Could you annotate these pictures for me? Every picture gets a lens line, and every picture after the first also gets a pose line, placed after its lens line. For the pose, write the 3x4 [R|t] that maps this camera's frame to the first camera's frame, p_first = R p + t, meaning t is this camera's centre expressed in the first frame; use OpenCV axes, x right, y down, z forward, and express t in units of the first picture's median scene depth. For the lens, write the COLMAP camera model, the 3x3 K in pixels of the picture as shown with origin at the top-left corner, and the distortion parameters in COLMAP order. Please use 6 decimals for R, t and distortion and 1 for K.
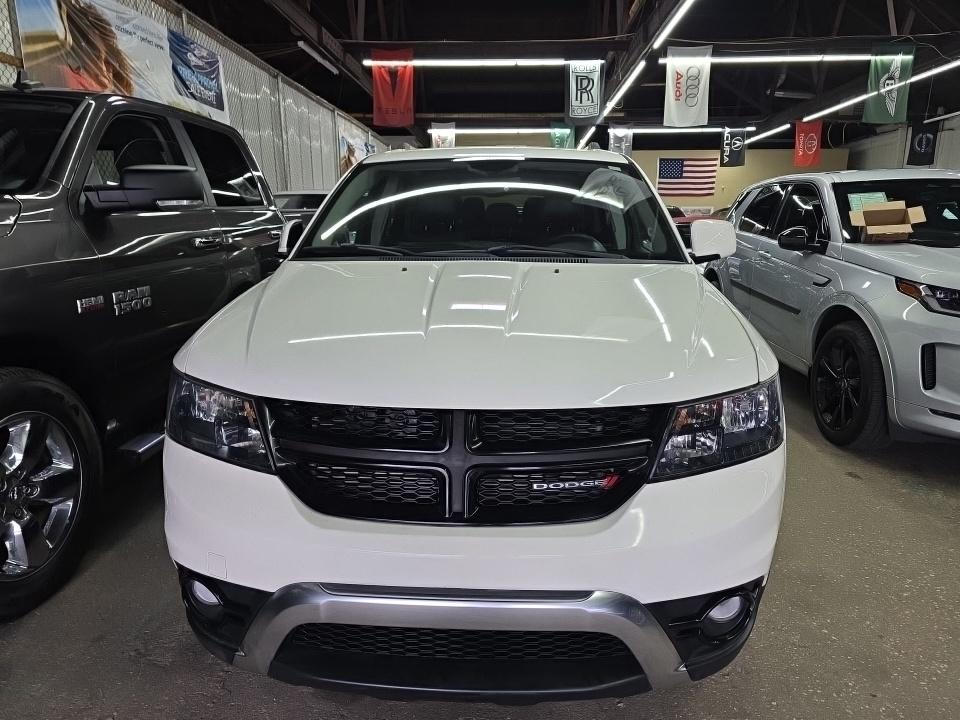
lens RADIAL K [[638.8, 0, 504.7], [0, 638.8, 359.2], [0, 0, 1]] dist [0.037544, -0.024571]
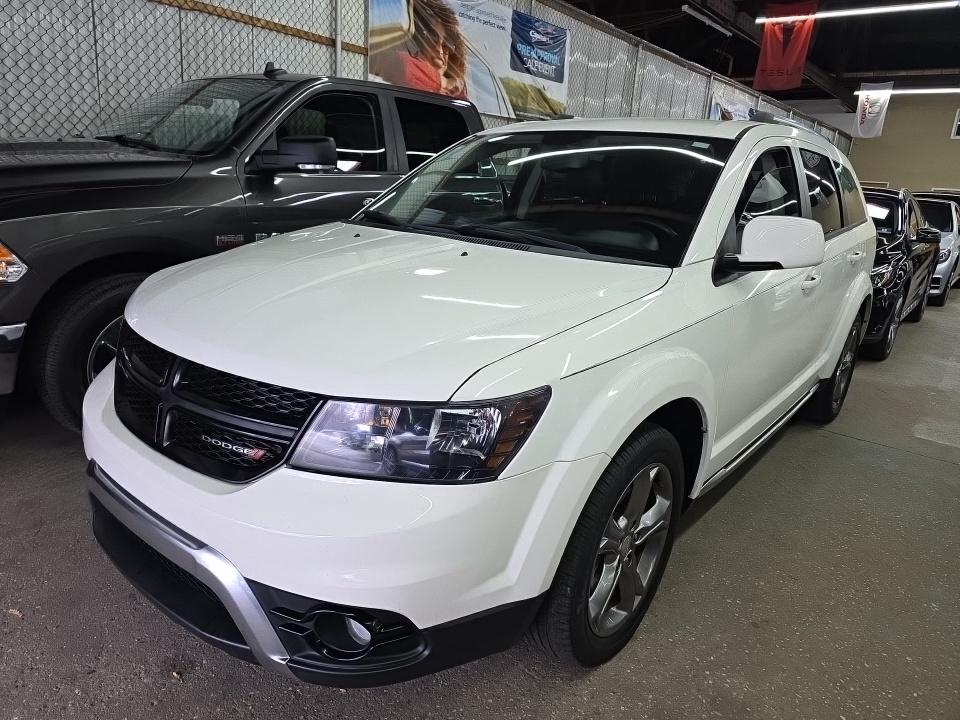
lens RADIAL K [[638.8, 0, 482.4], [0, 638.8, 356.4], [0, 0, 1]] dist [0.037544, -0.024571]
pose [[0.814692, 0.198806, -0.544751, 0.162650], [-0.176100, 0.979852, 0.094232, -0.020382], [0.552509, 0.019161, 0.833287, 0.055064]]
